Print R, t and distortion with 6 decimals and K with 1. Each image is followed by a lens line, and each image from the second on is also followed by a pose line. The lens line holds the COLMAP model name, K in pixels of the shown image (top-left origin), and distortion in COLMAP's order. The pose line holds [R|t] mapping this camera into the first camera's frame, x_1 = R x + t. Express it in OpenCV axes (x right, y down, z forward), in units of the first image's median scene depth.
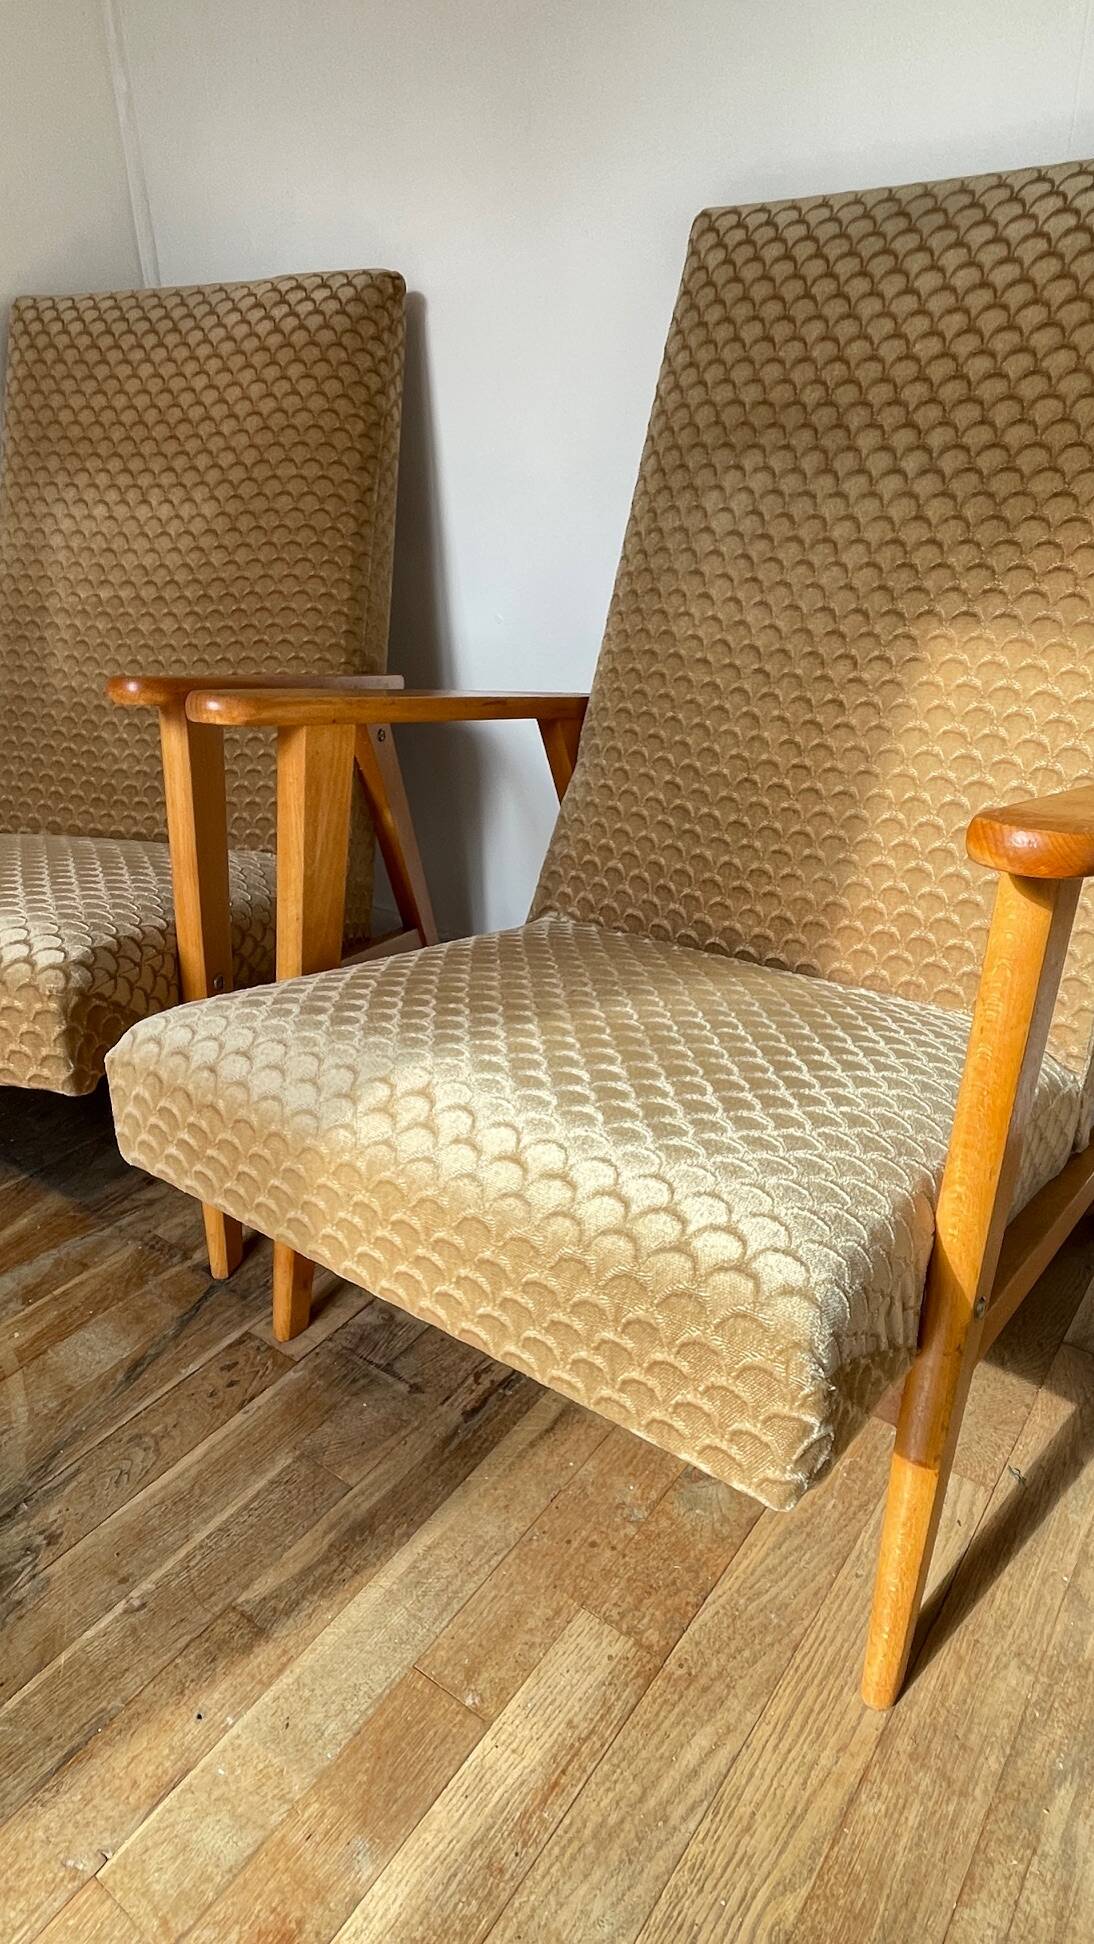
lens RADIAL K [[1175.9, 0, 529.8], [0, 1175.9, 917.8], [0, 0, 1]] dist [-0.020623, 0.016177]
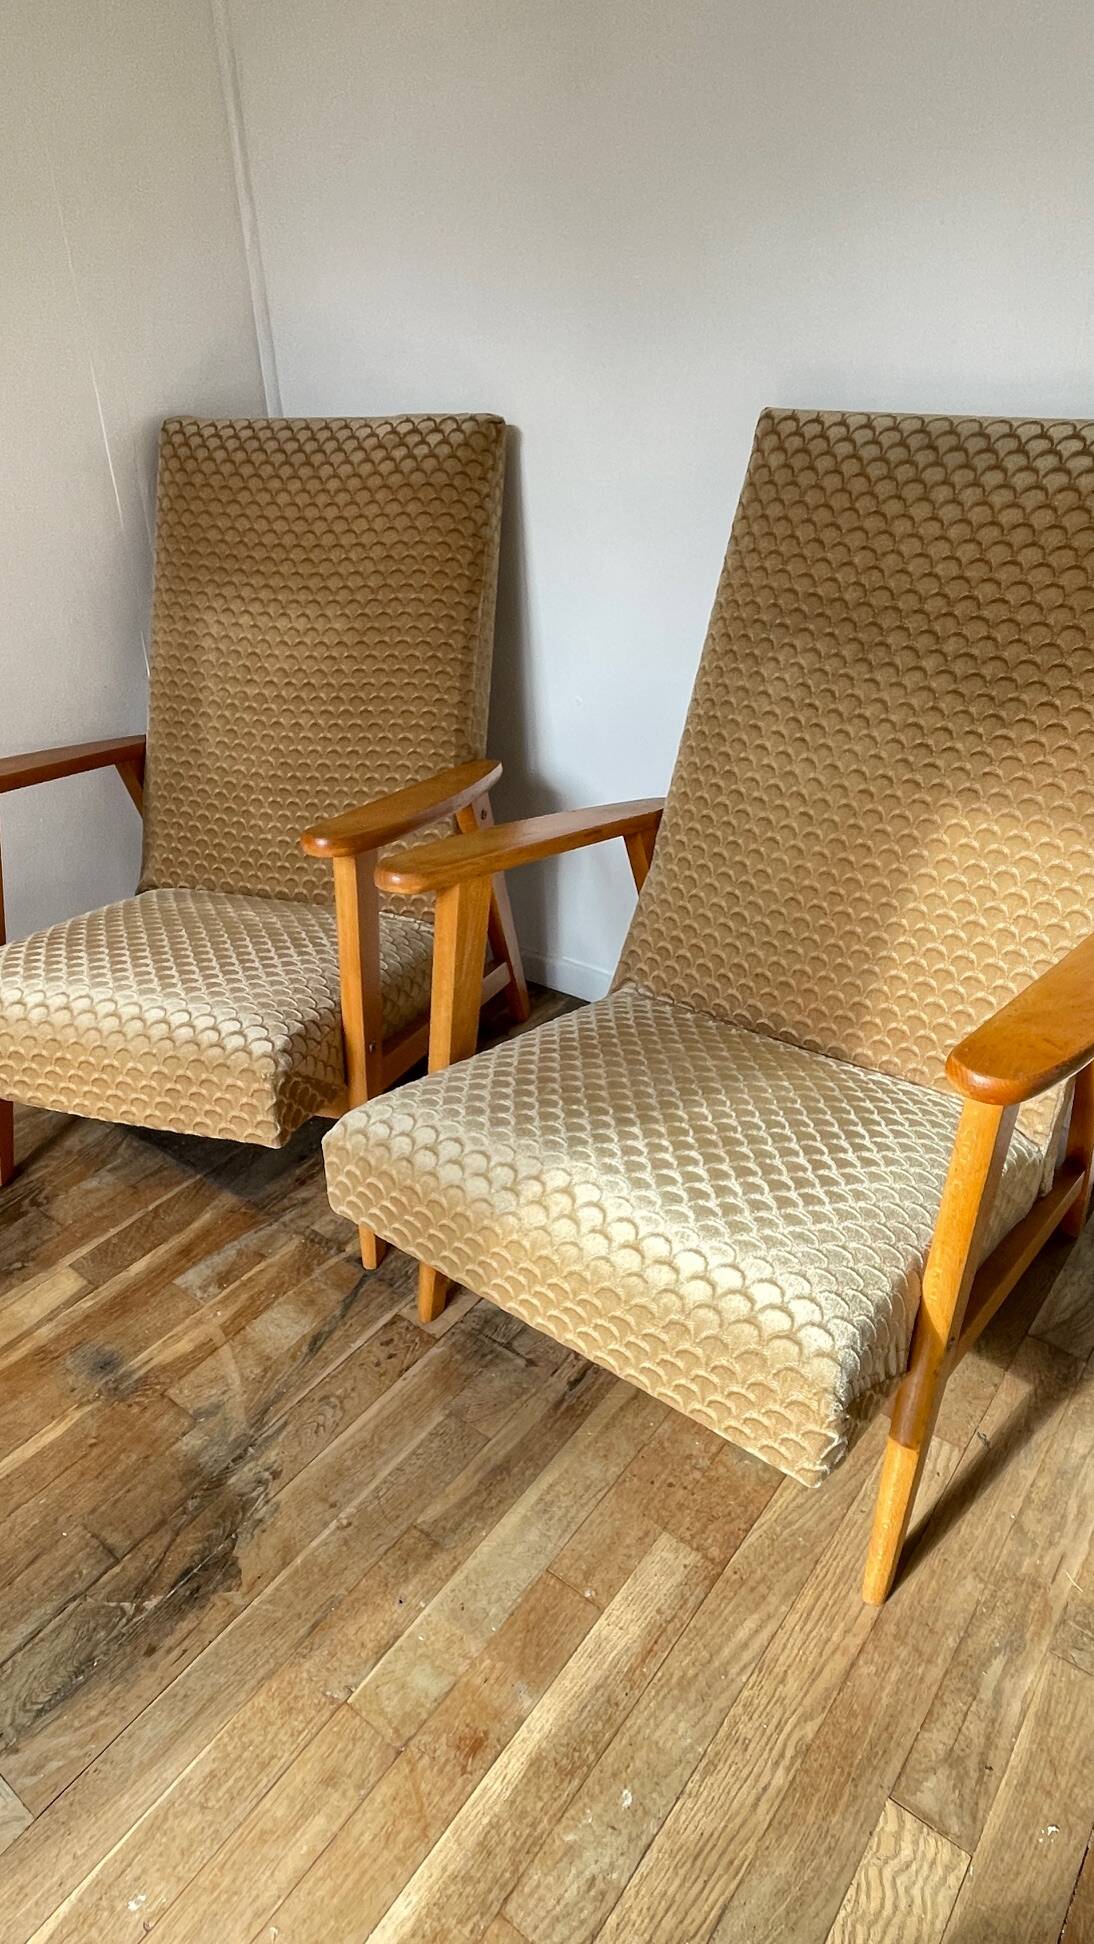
lens RADIAL K [[1173.4, 0, 533.0], [0, 1173.4, 912.7], [0, 0, 1]] dist [-0.004945, -0.001965]
pose [[0.999795, 0.007677, -0.018743, -0.090948], [-0.006161, 0.996804, 0.079643, -0.257364], [0.019295, -0.079511, 0.996647, -0.340789]]
